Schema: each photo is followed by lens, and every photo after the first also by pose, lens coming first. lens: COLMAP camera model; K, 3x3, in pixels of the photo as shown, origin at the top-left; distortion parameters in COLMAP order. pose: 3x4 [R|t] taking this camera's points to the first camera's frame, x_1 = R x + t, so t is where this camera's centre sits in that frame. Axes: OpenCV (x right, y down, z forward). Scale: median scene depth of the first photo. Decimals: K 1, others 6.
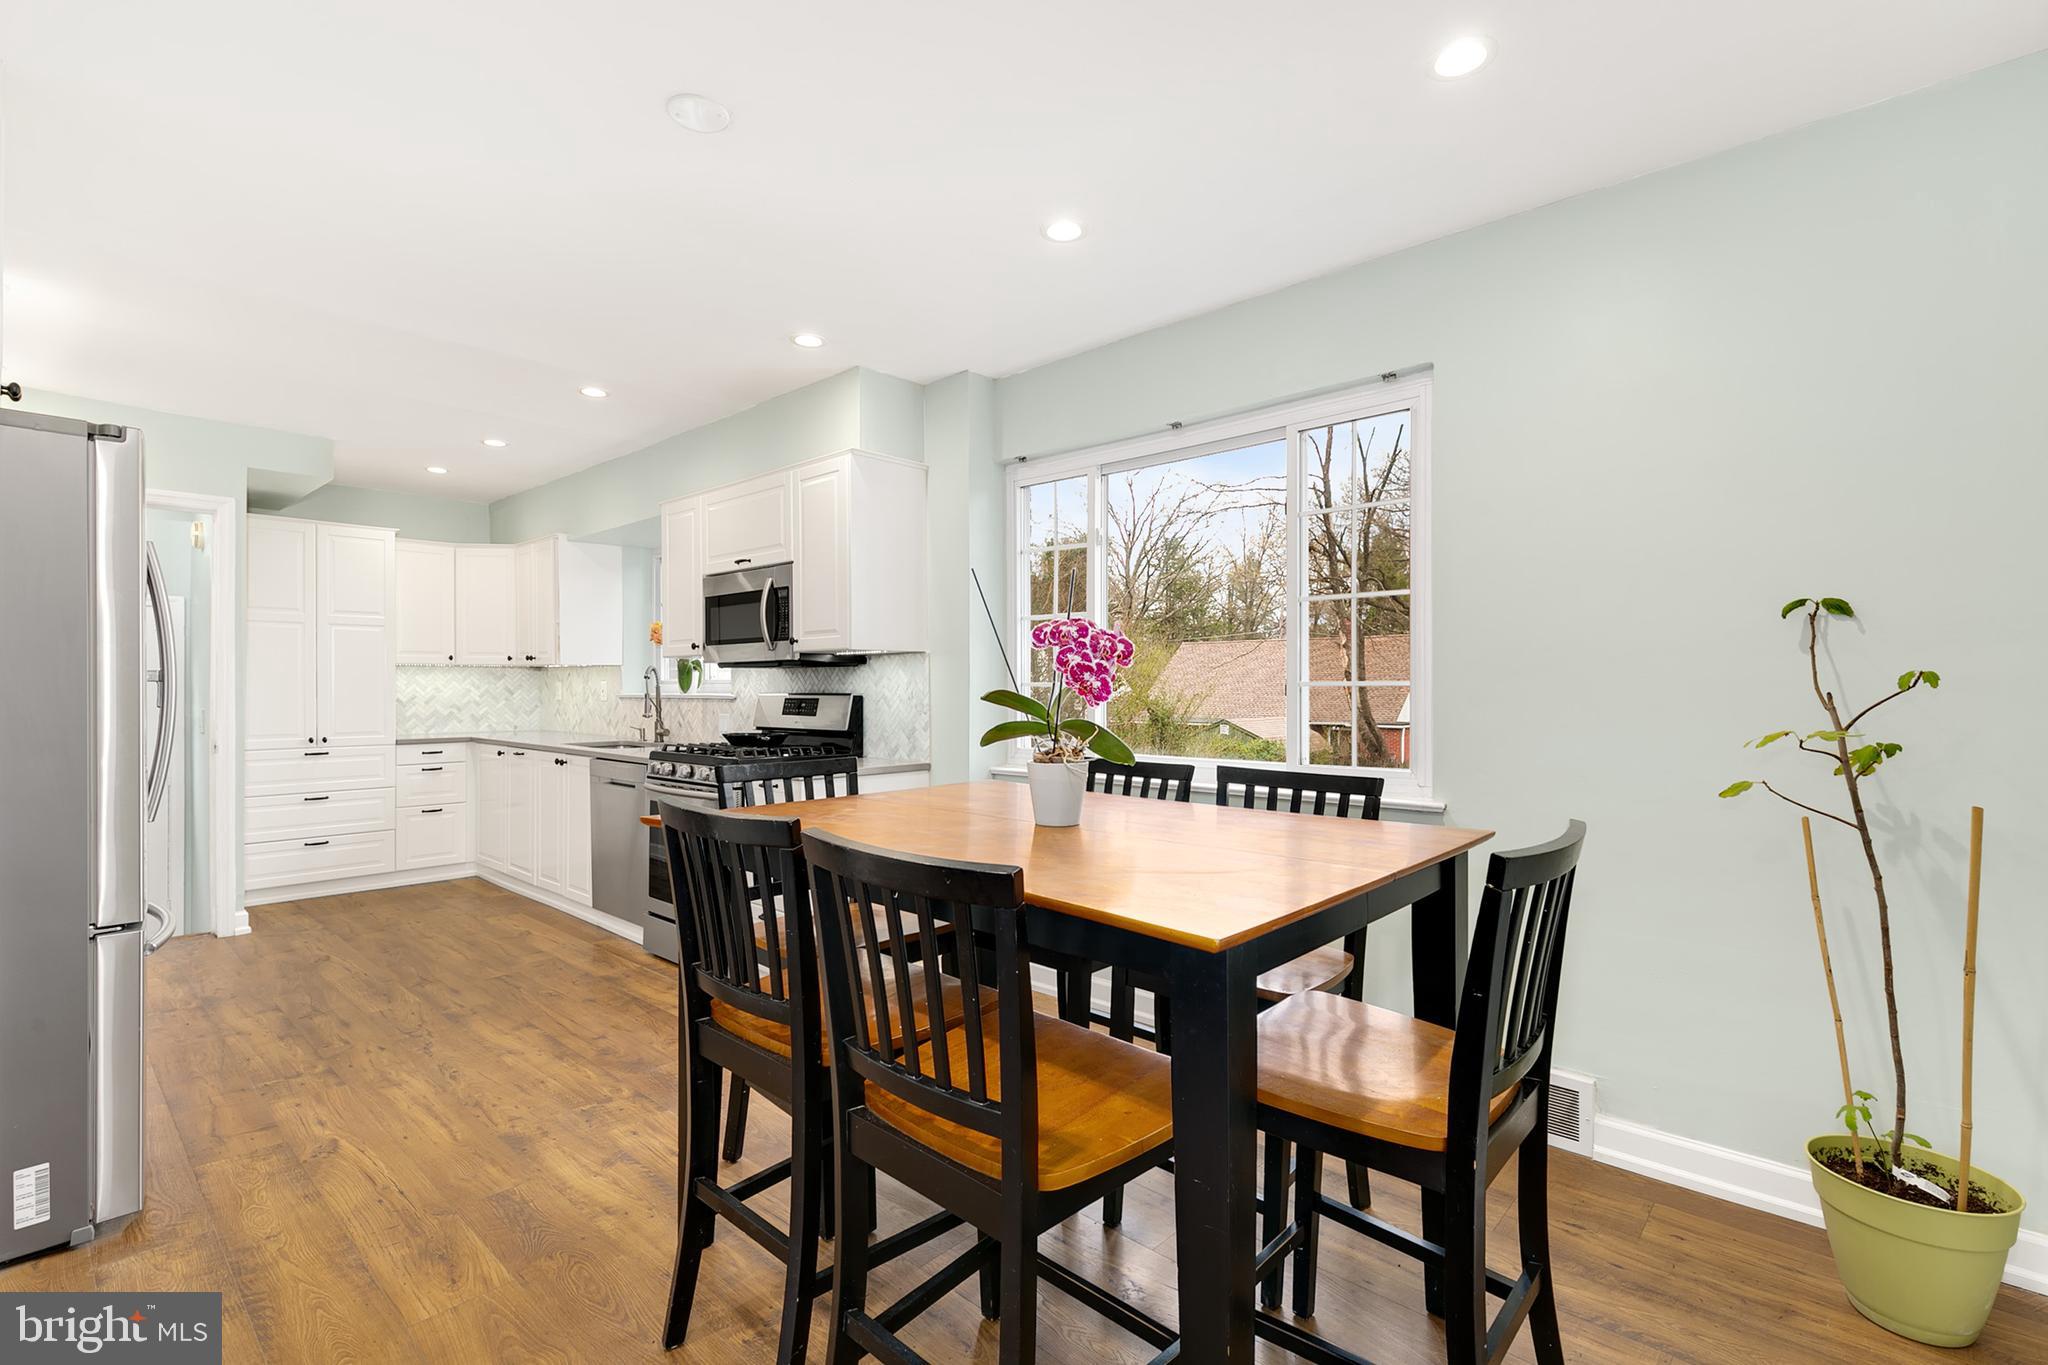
lens RADIAL K [[924.8, 0, 1018.1], [0, 924.8, 688.5], [0, 0, 1]] dist [0.009274, -0.002260]
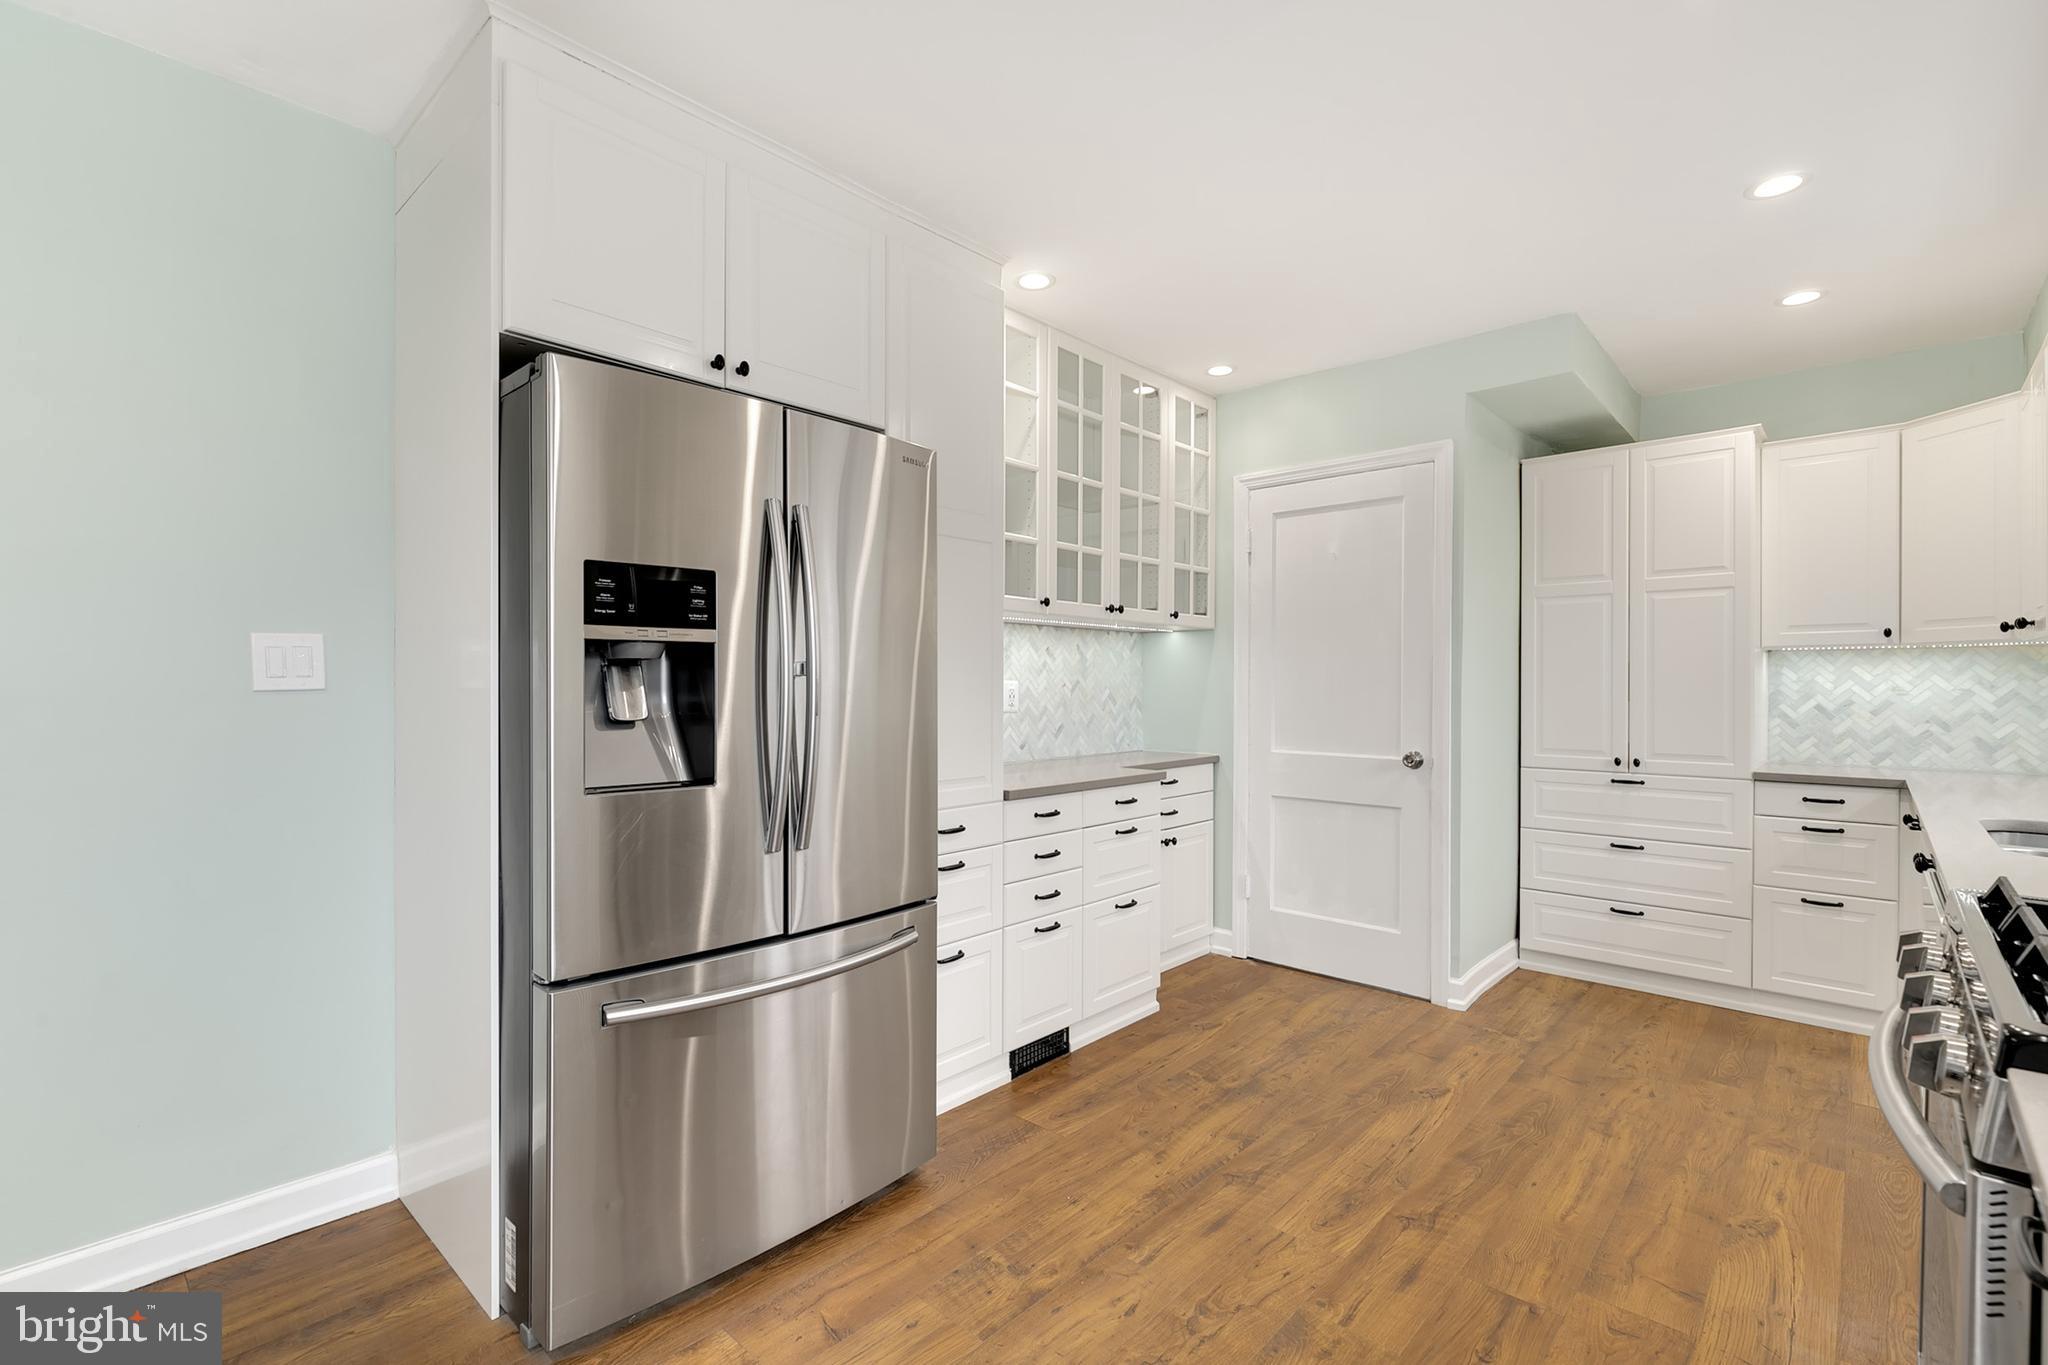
lens RADIAL K [[924.8, 0, 1016.9], [0, 924.8, 687.5], [0, 0, 1]] dist [0.009274, -0.002260]
pose [[-0.001125, 0.004622, -0.999989, -0.083742], [-0.005215, 0.999976, 0.004628, -0.000427], [0.999986, 0.005220, -0.001101, 0.695448]]
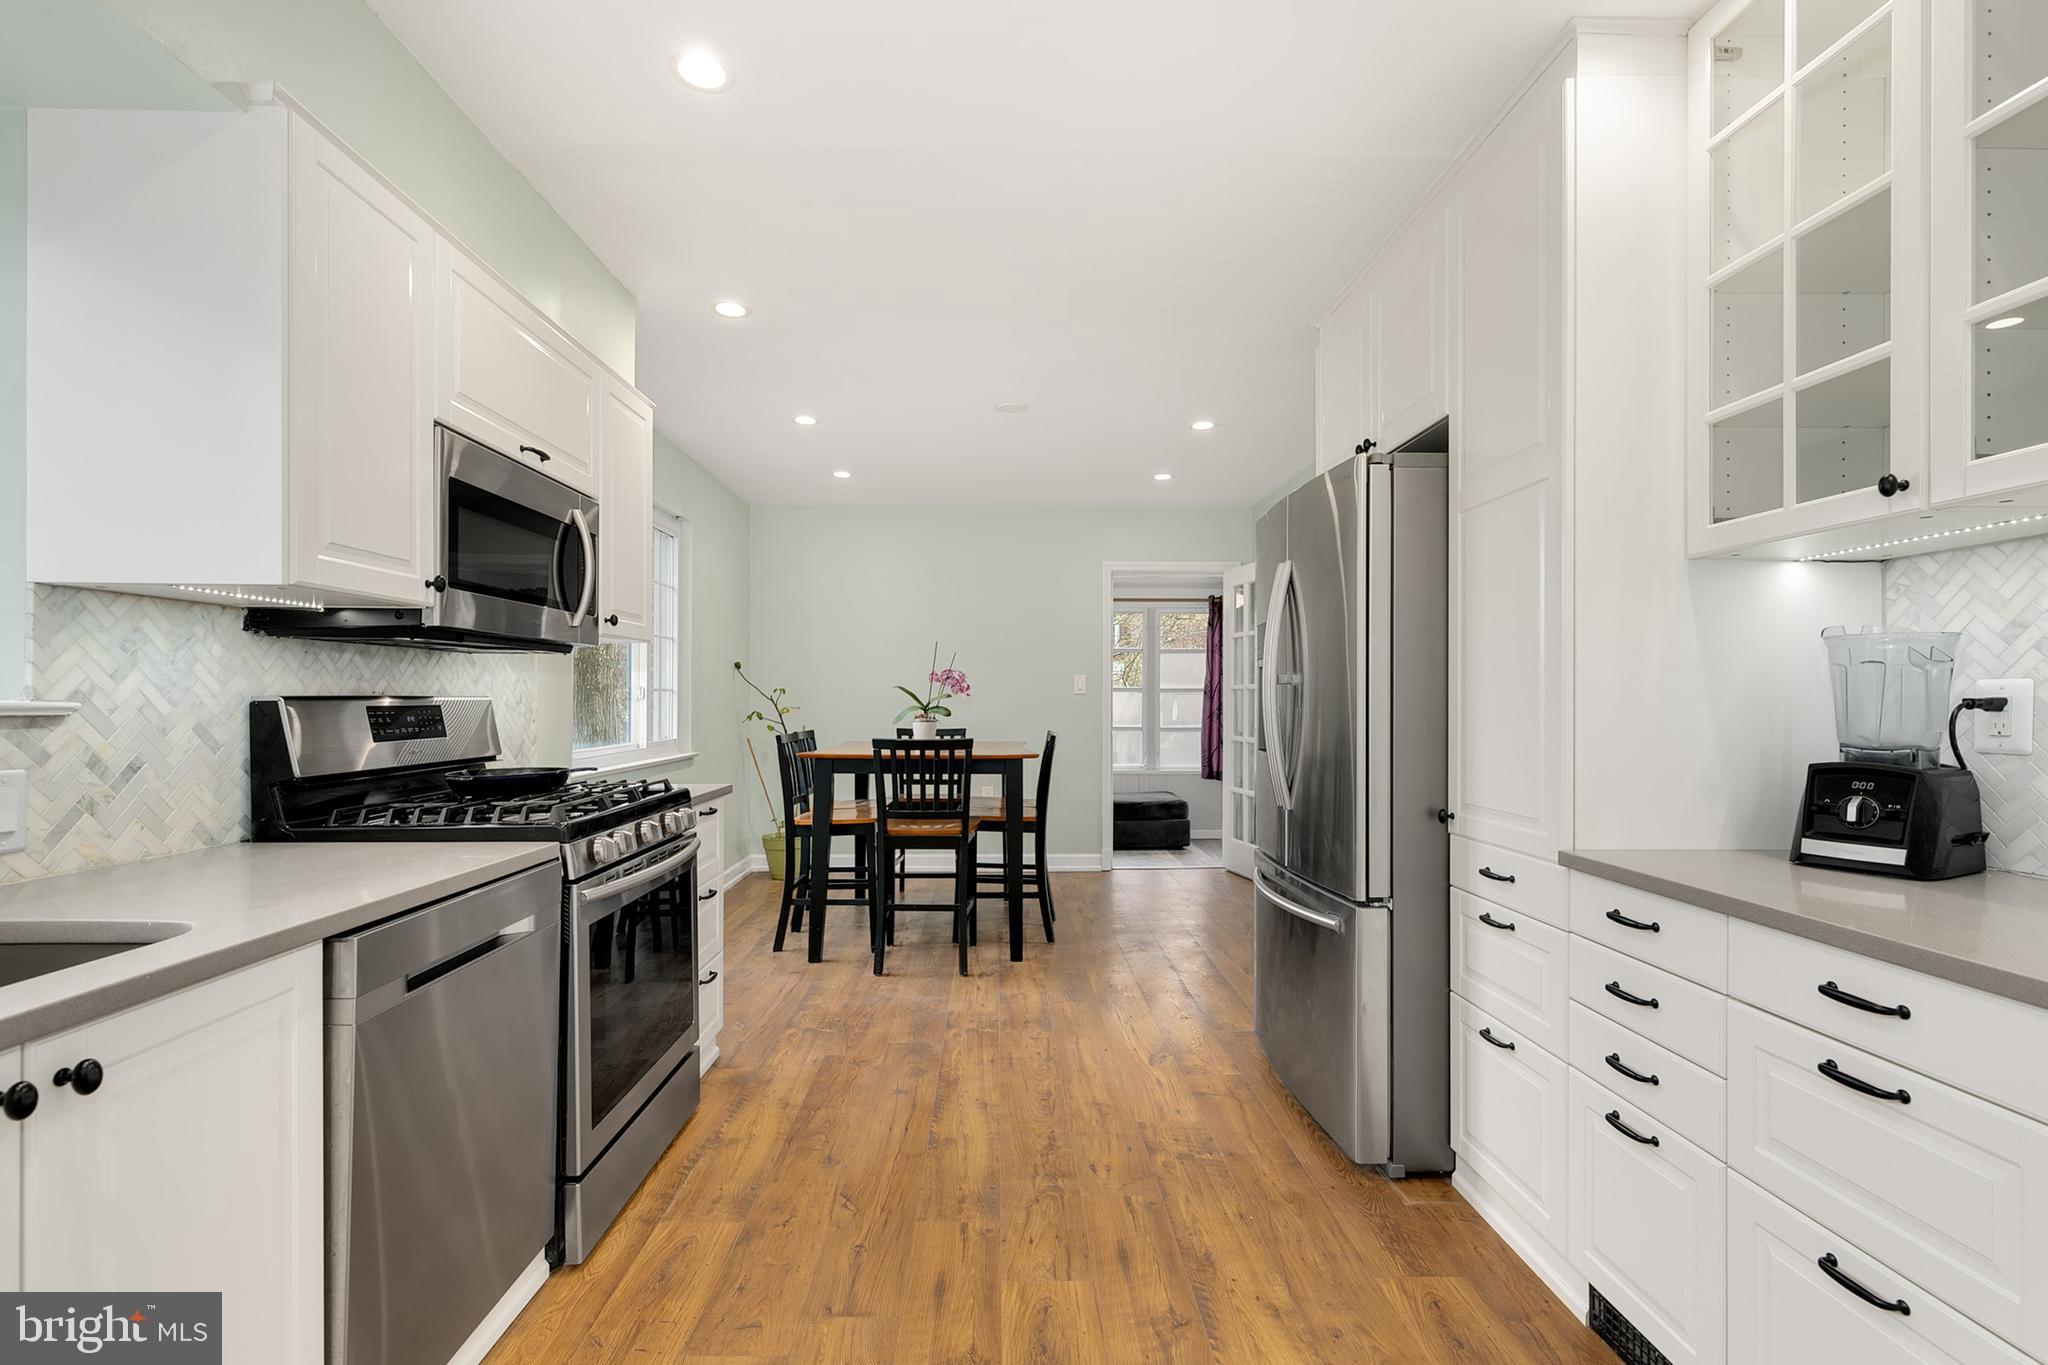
lens RADIAL K [[924.8, 0, 1008.4], [0, 924.8, 696.8], [0, 0, 1]] dist [0.009274, -0.002260]
pose [[-0.686256, 0.000065, 0.727360, -0.885296], [-0.000515, 1.000000, -0.000576, 0.005834], [-0.727360, -0.000770, -0.686255, 1.171159]]
